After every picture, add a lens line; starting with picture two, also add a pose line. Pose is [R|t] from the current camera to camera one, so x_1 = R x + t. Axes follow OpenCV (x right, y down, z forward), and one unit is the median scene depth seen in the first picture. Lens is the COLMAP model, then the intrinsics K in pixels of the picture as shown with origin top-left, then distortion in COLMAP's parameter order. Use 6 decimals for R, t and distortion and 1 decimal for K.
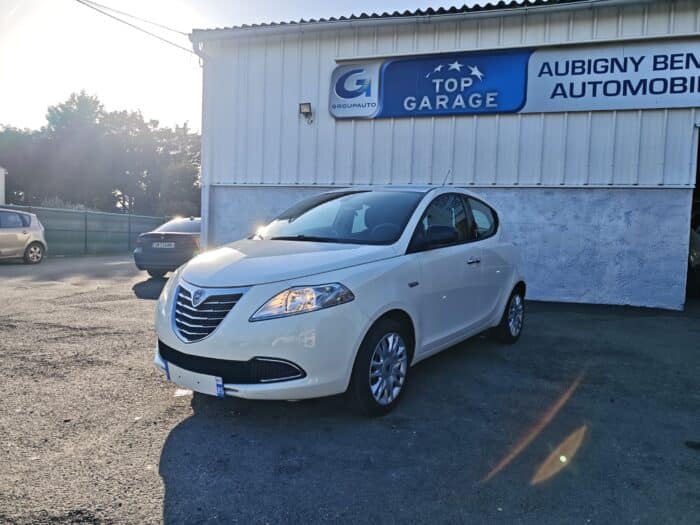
lens RADIAL K [[481.5, 0, 350.0], [0, 481.5, 262.5], [0, 0, 1]] dist [-0.000505, 0.000202]
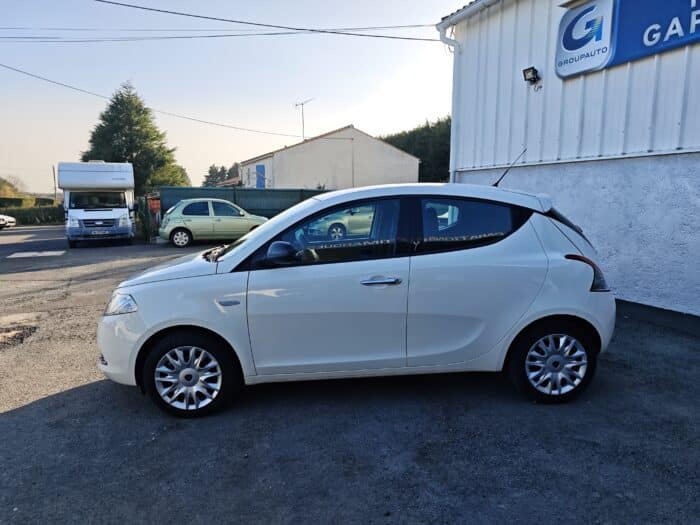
lens RADIAL K [[471.1, 0, 352.7], [0, 471.1, 263.9], [0, 0, 1]] dist [-0.001640, 0.000597]
pose [[0.636206, 0.078288, -0.767537, 0.410461], [-0.023073, 0.996324, 0.082500, -0.048492], [0.771174, -0.034778, 0.635673, 0.229164]]
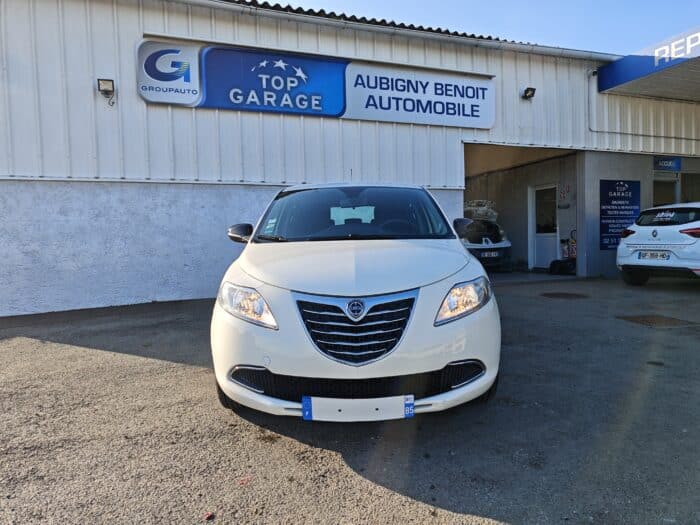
lens RADIAL K [[484.0, 0, 354.0], [0, 484.0, 261.3], [0, 0, 1]] dist [0.002725, -0.003831]
pose [[0.802777, -0.075921, 0.591426, -0.284383], [0.078208, 0.996699, 0.021790, -0.010835], [-0.591128, 0.028762, 0.806065, 0.112996]]
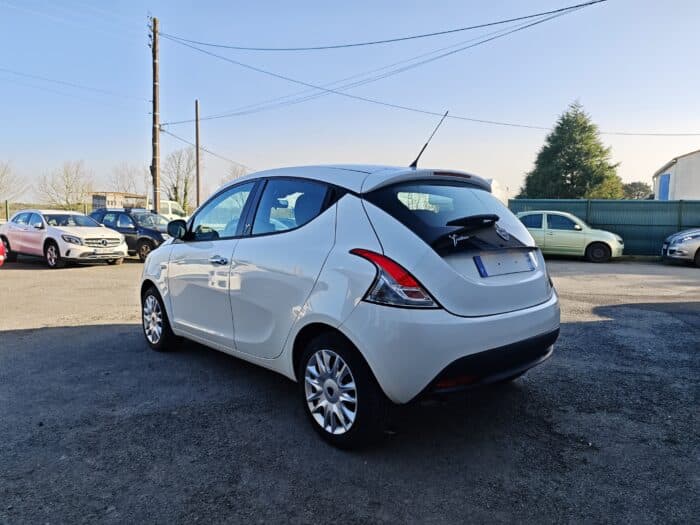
lens RADIAL K [[471.1, 0, 352.7], [0, 471.1, 263.9], [0, 0, 1]] dist [-0.001640, 0.000597]
pose [[-0.181222, 0.073029, -0.980727, 0.509611], [-0.067998, 0.993922, 0.086577, -0.043125], [0.981089, 0.082378, -0.175155, 0.680207]]
